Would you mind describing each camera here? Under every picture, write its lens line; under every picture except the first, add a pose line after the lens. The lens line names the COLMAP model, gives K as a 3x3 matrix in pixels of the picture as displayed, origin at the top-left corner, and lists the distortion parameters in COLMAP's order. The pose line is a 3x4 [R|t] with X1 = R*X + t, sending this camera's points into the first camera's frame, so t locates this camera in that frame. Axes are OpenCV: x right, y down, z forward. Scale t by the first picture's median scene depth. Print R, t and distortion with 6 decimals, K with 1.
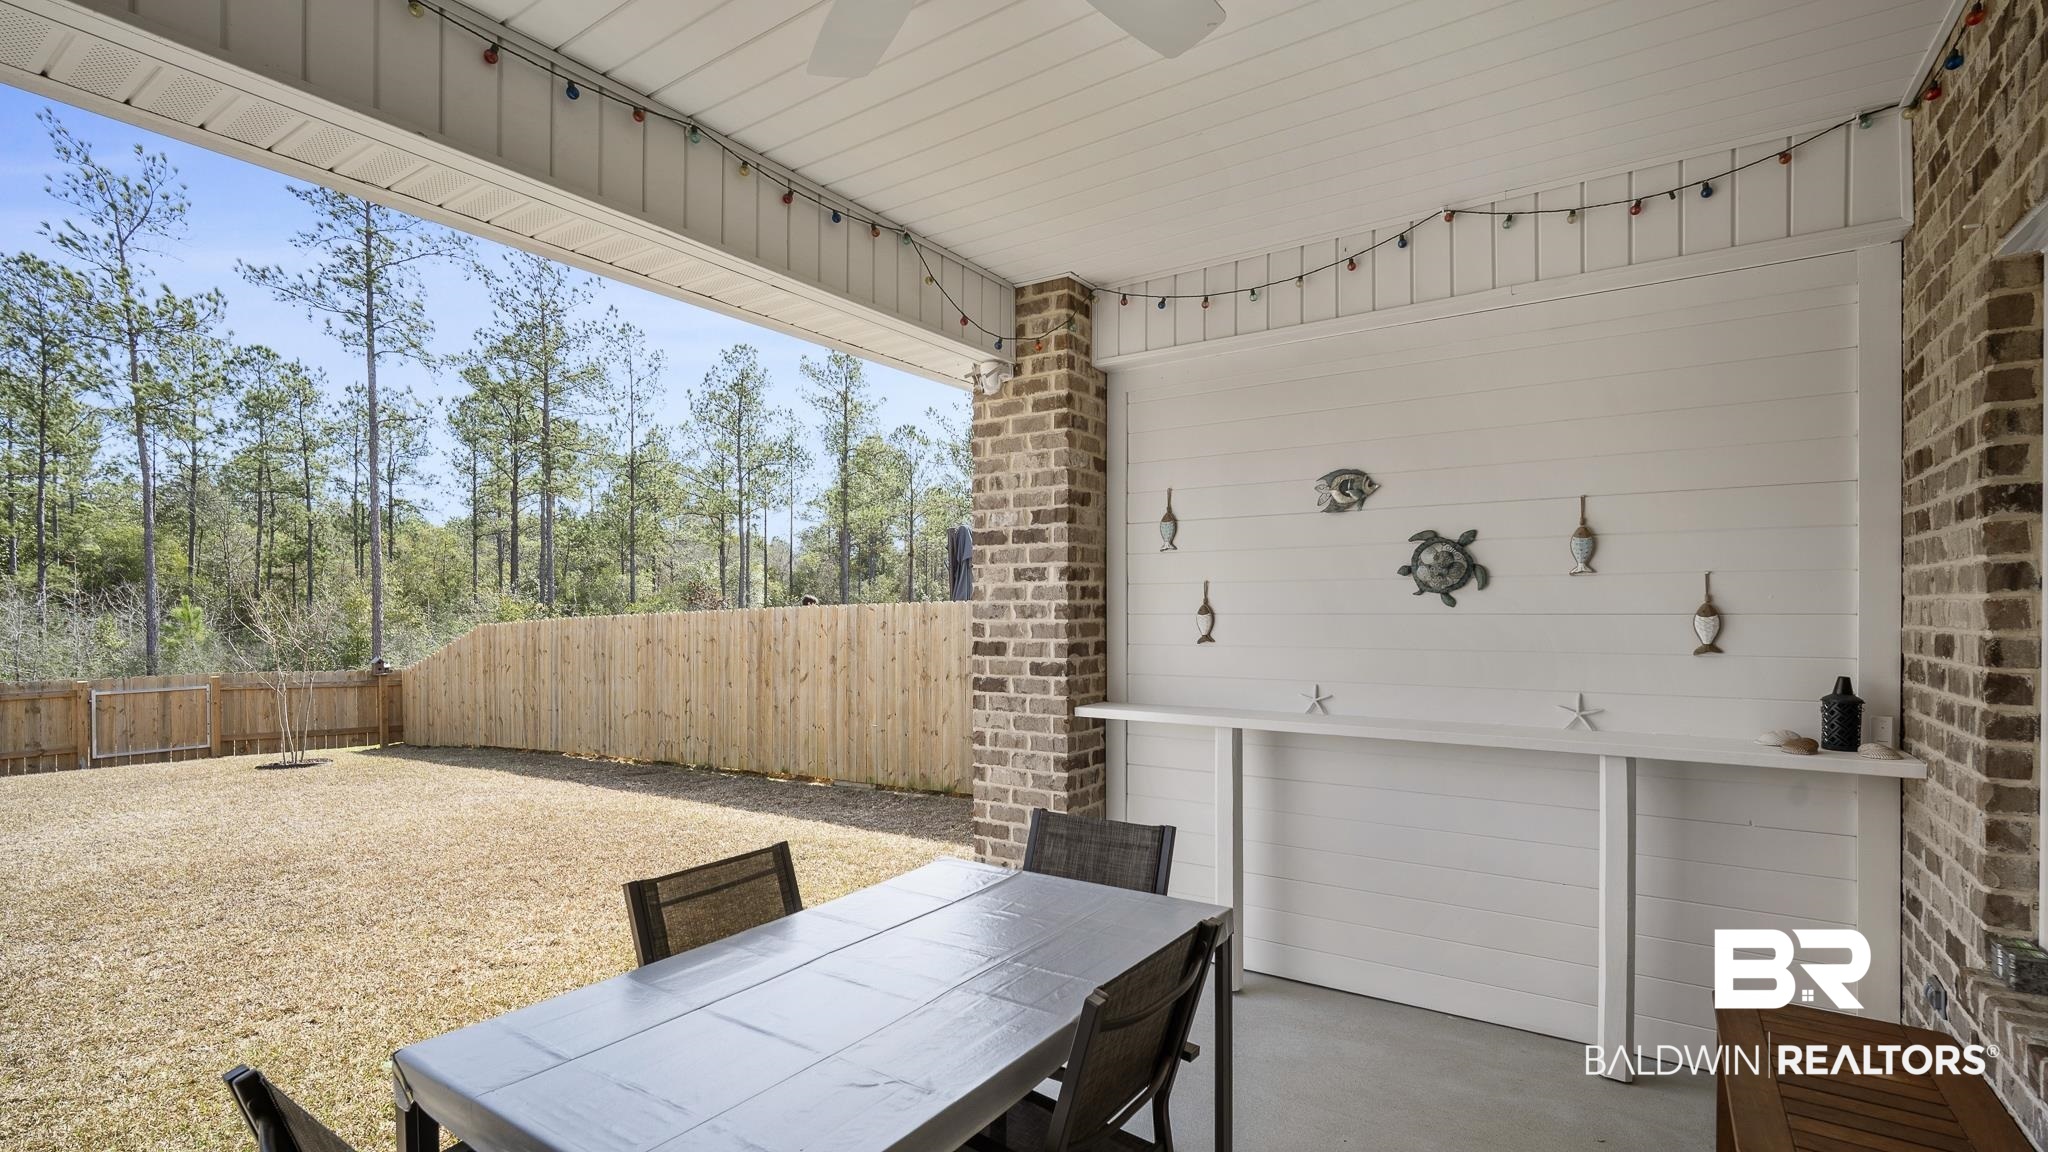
lens RADIAL K [[918.6, 0, 1015.0], [0, 918.6, 610.6], [0, 0, 1]] dist [-0.001682, -0.000418]
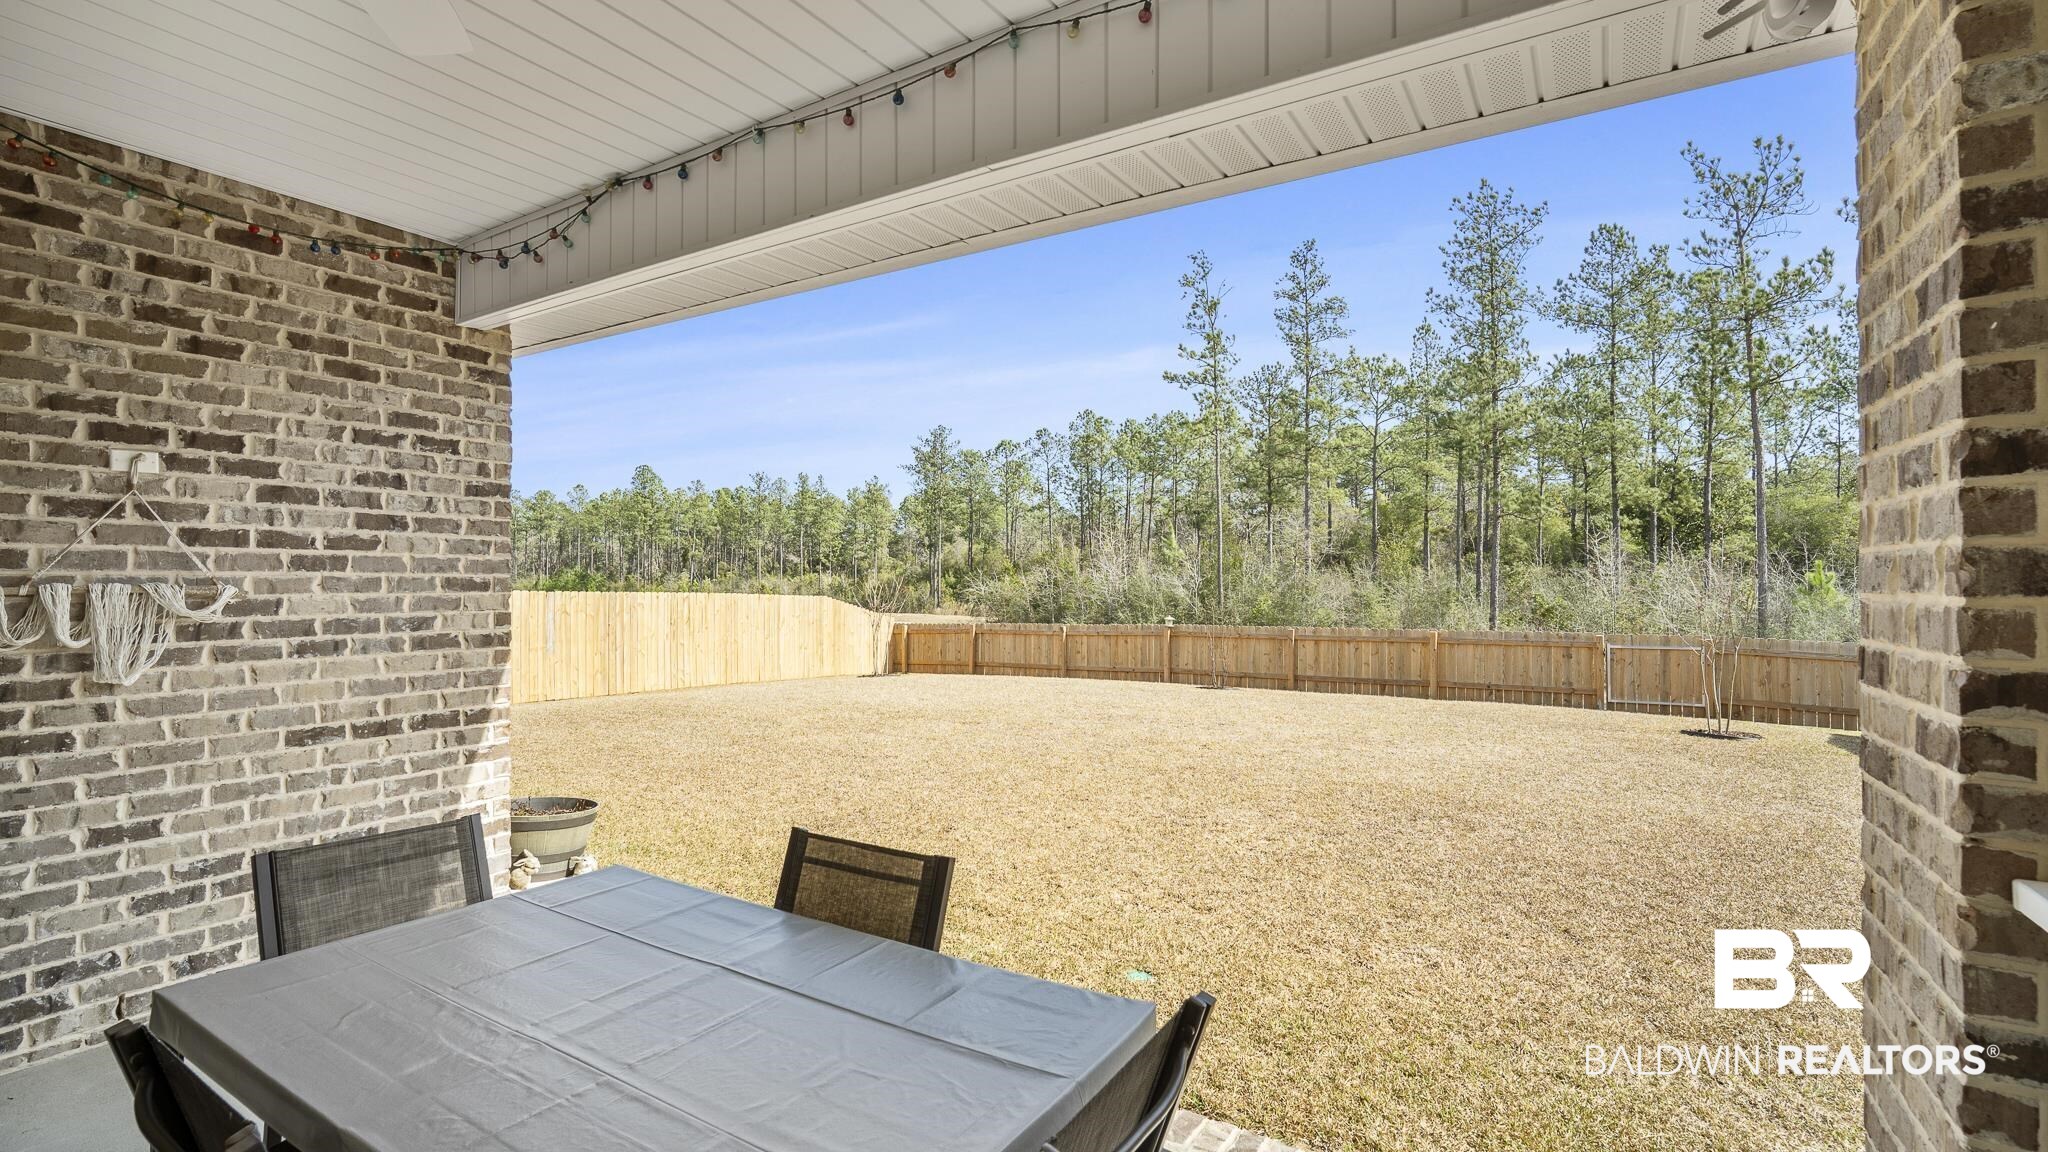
lens RADIAL K [[933.7, 0, 1024.0], [0, 933.7, 576.0], [0, 0, 1]] dist [-0.045228, -0.000042]
pose [[0.037273, 0.001767, -0.999304, 0.123909], [0.001079, 0.999998, 0.001809, -0.001160], [0.999305, -0.001146, 0.037271, 0.213983]]
